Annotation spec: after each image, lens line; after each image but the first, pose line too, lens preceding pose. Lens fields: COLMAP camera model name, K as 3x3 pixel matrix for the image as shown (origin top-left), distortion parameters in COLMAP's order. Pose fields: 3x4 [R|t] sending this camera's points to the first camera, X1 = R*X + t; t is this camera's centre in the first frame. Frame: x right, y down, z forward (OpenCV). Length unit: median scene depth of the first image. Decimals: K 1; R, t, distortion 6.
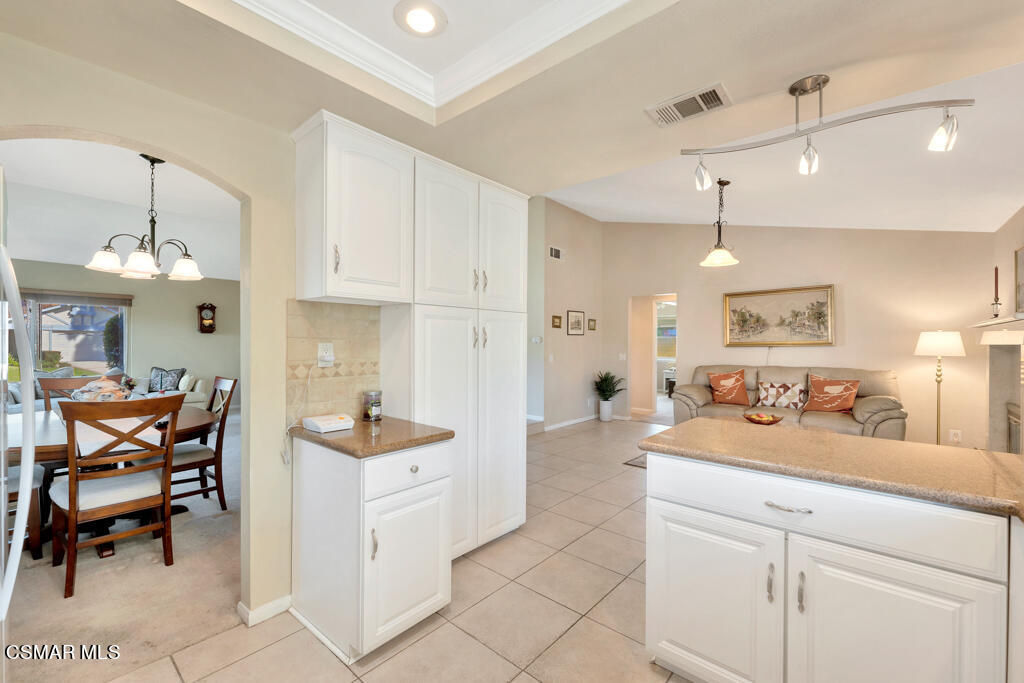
lens RADIAL K [[421.3, 0, 513.8], [0, 421.3, 342.4], [0, 0, 1]] dist [0.000724, 0.000076]
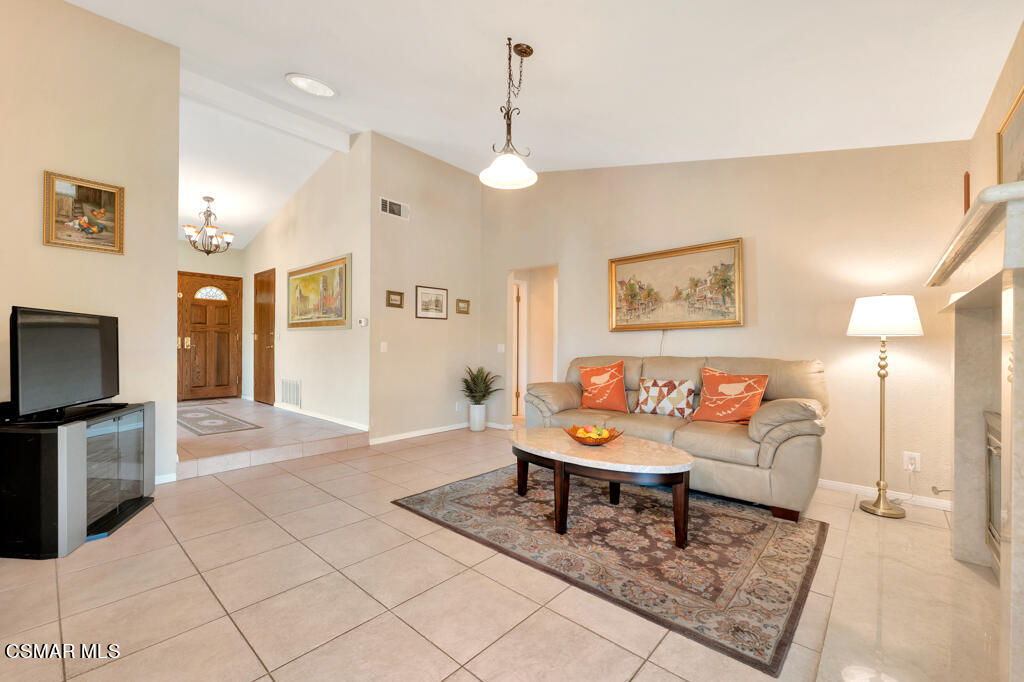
lens RADIAL K [[419.3, 0, 508.1], [0, 419.3, 343.2], [0, 0, 1]] dist [-0.000081, -0.000114]
pose [[0.999930, 0.003137, -0.011426, 0.371917], [-0.003211, 0.999974, -0.006443, 0.040196], [0.011405, 0.006479, 0.999914, 0.299080]]
